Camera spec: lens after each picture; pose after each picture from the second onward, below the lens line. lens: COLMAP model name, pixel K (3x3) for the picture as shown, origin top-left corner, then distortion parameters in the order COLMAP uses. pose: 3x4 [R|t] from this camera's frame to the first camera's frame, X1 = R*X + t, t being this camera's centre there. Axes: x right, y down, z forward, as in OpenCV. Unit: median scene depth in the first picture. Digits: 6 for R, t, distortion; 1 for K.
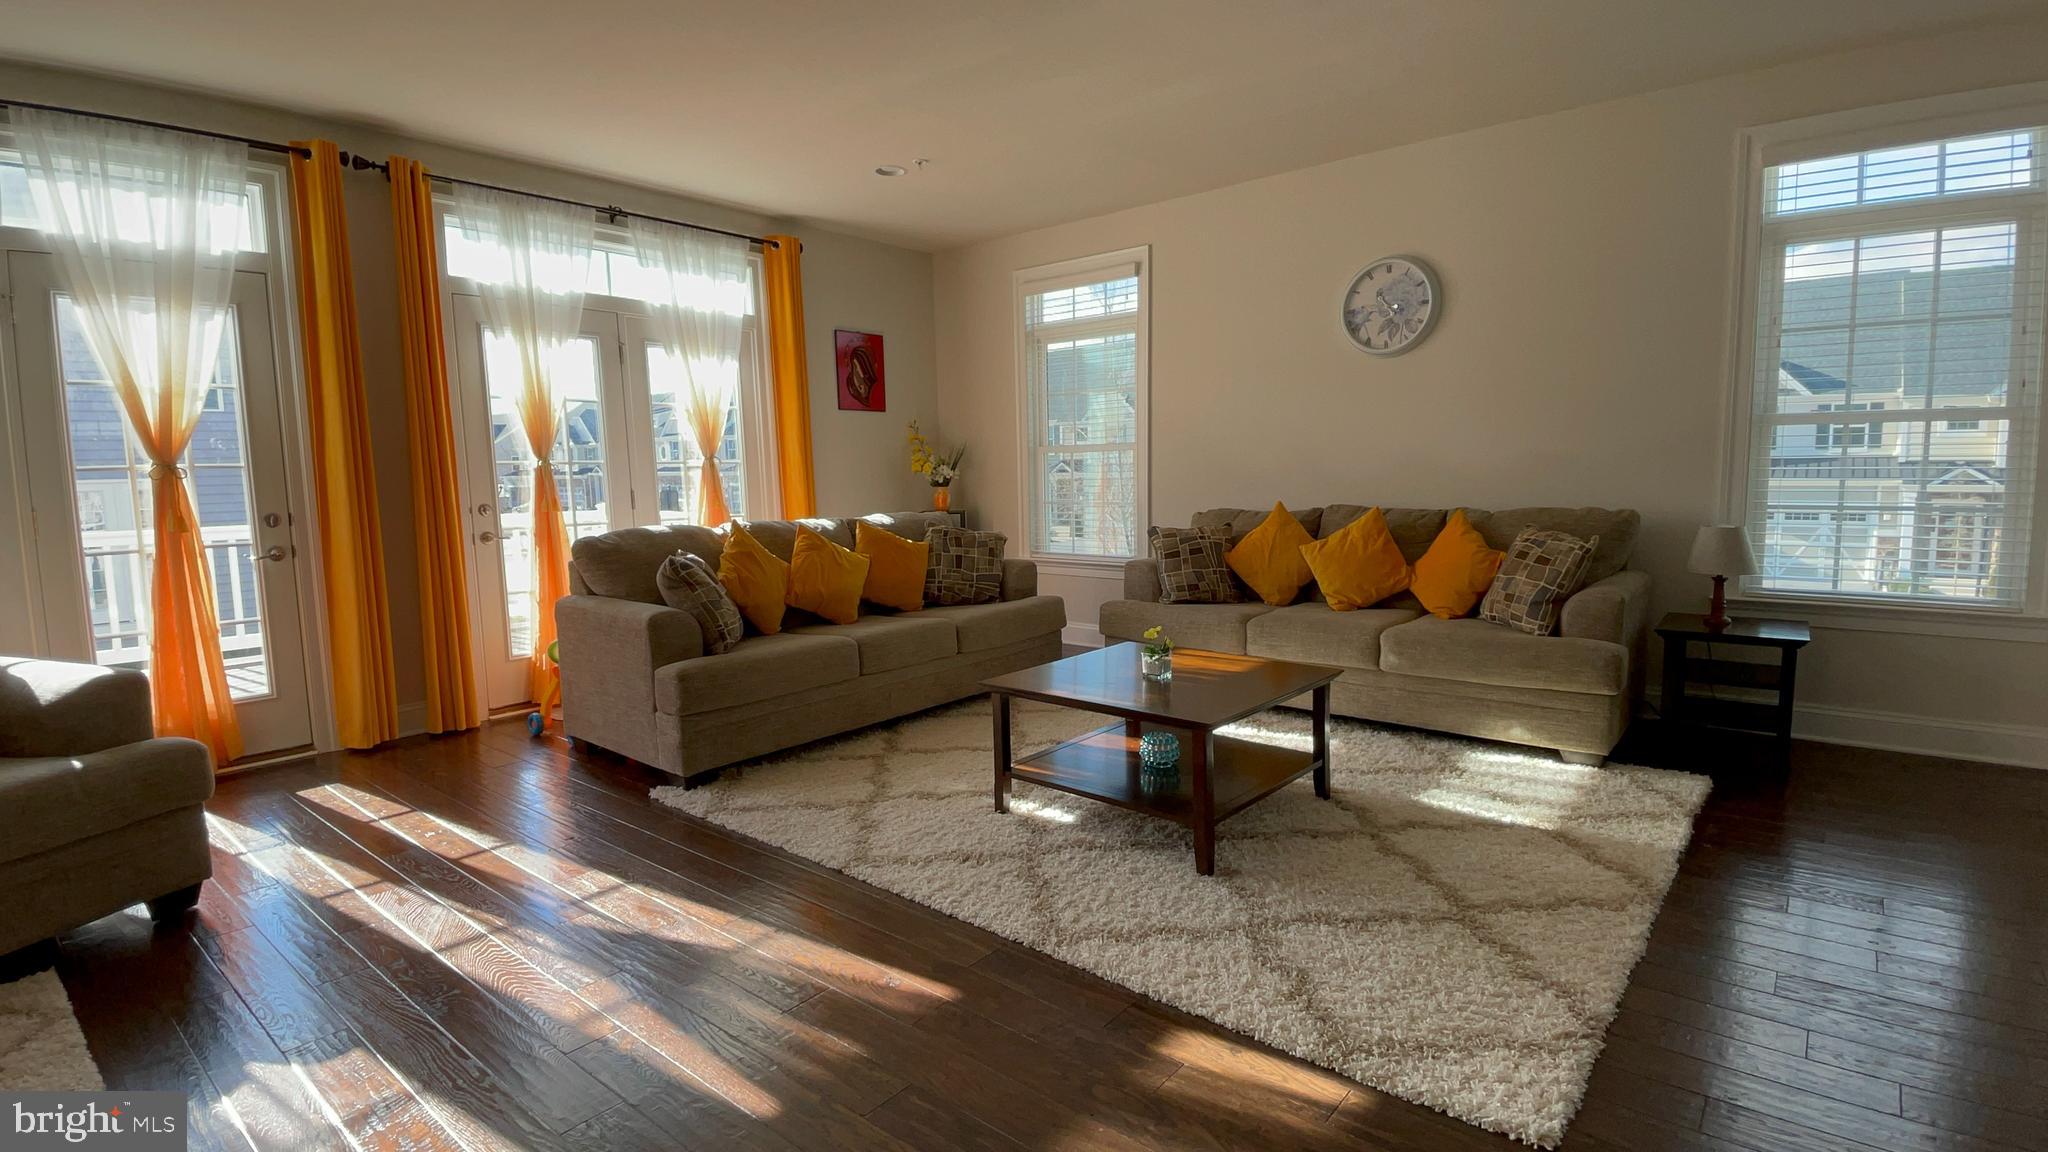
lens RADIAL K [[1042.5, 0, 1024.0], [0, 1042.5, 576.0], [0, 0, 1]] dist [-0.000485, -0.000045]
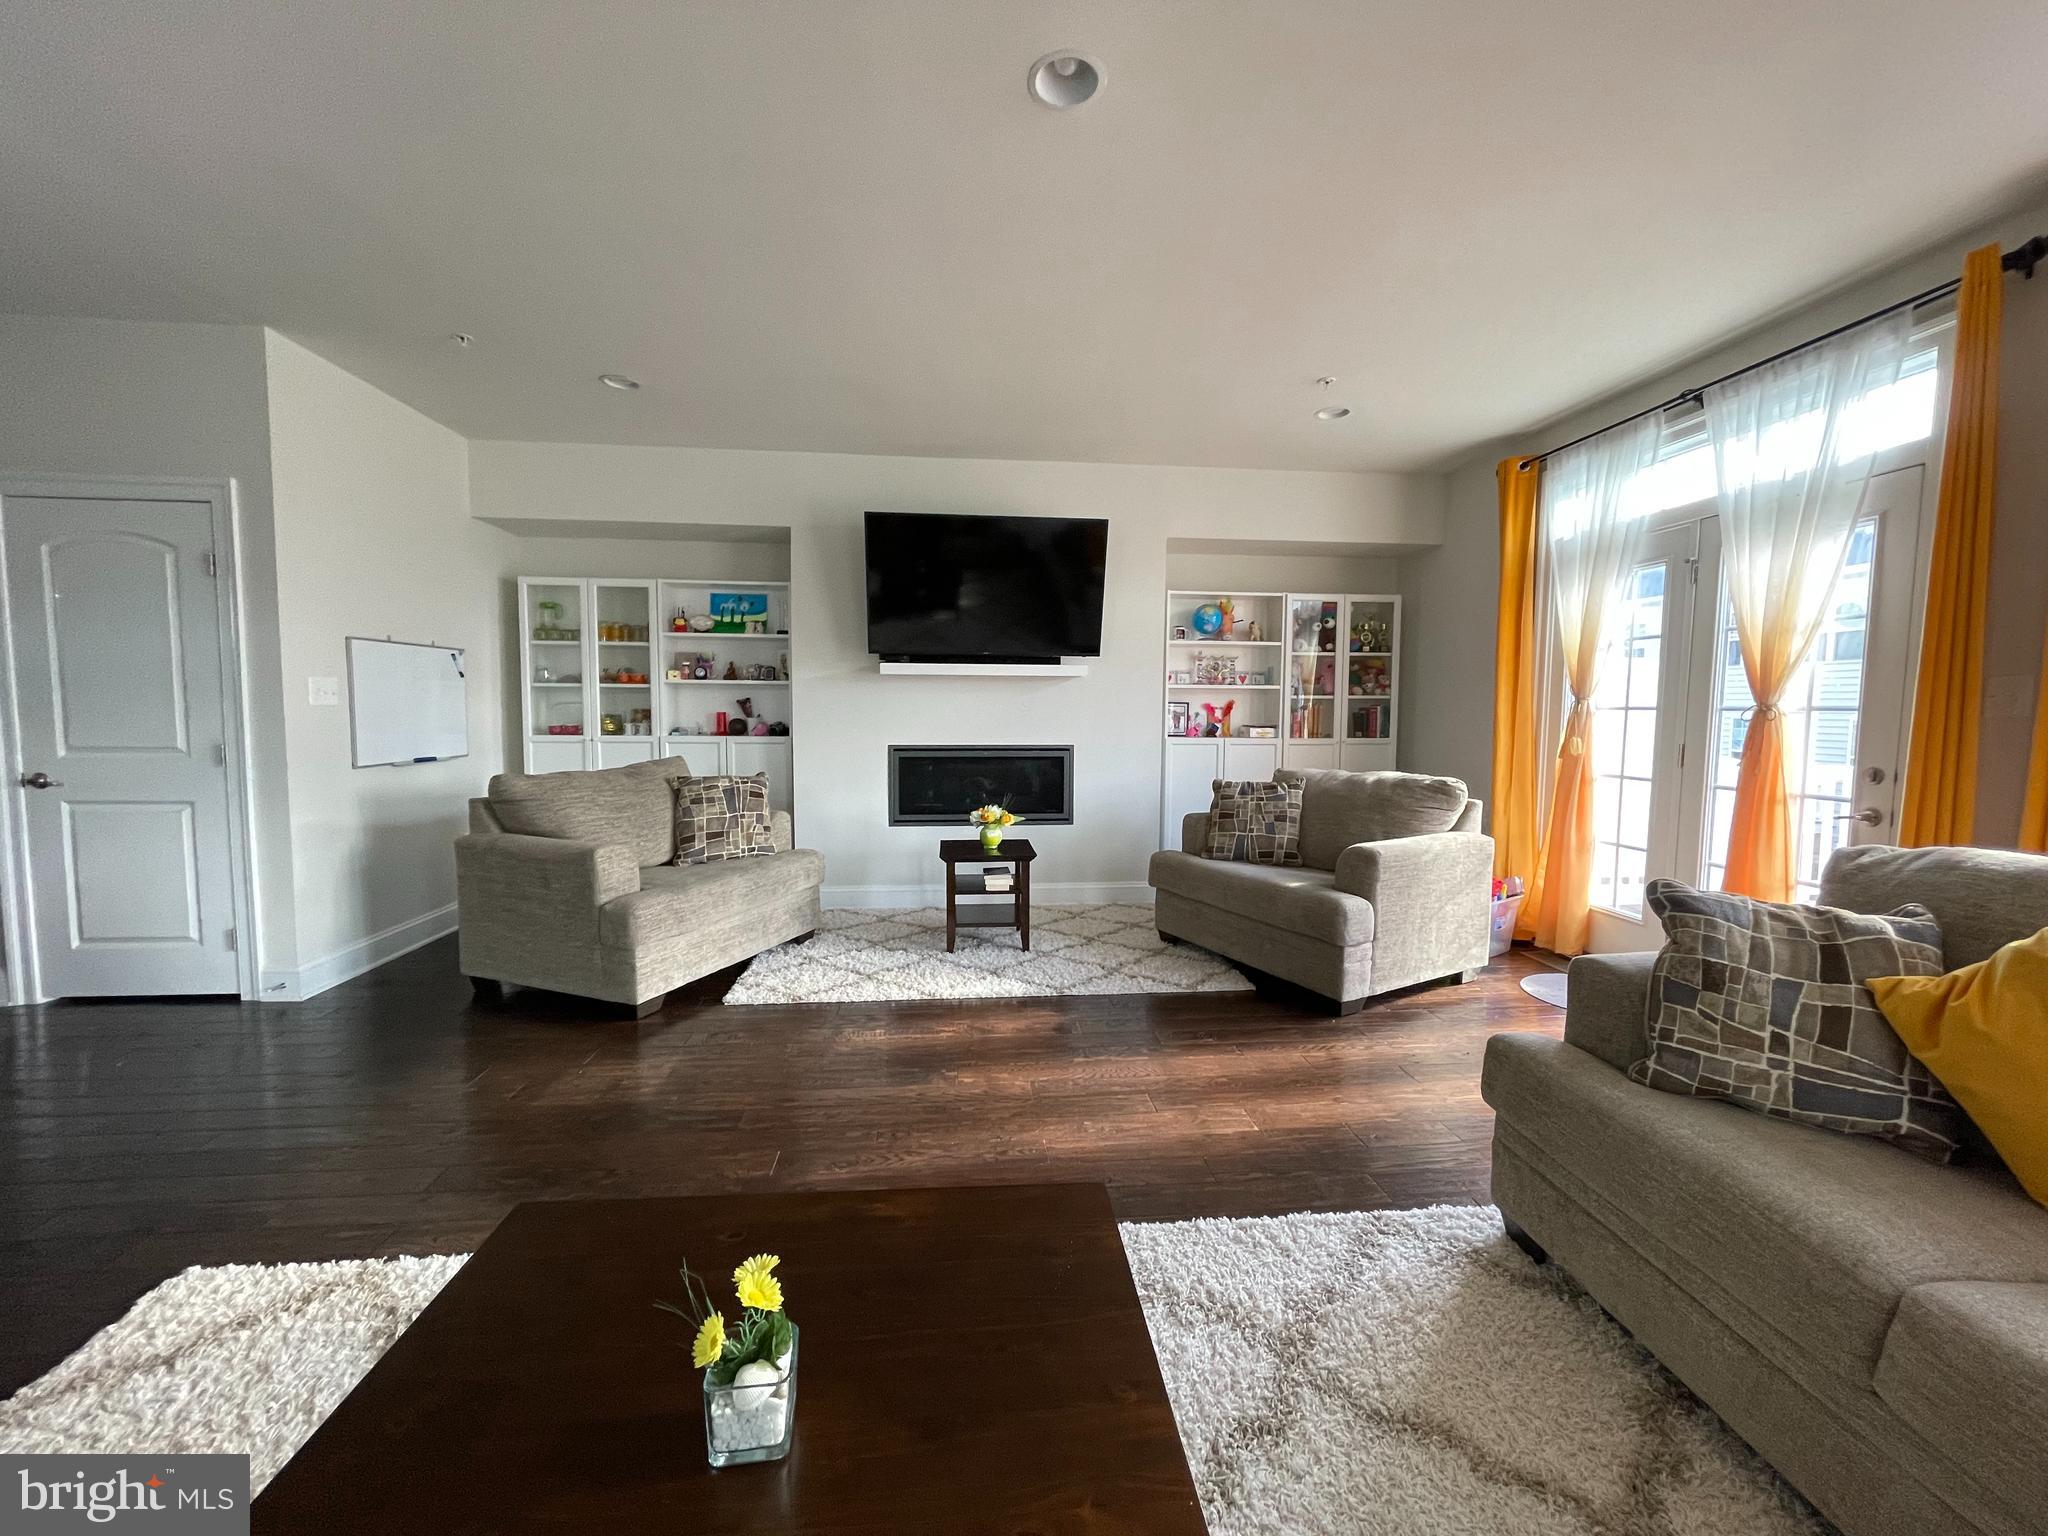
lens RADIAL K [[825.2, 0, 1027.7], [0, 825.2, 769.6], [0, 0, 1]] dist [0.000144, -0.000638]
pose [[-0.697845, 0.065389, -0.713257, 0.457610], [-0.084627, 0.981321, 0.172763, -0.128558], [0.711231, 0.180923, -0.679277, 1.124386]]
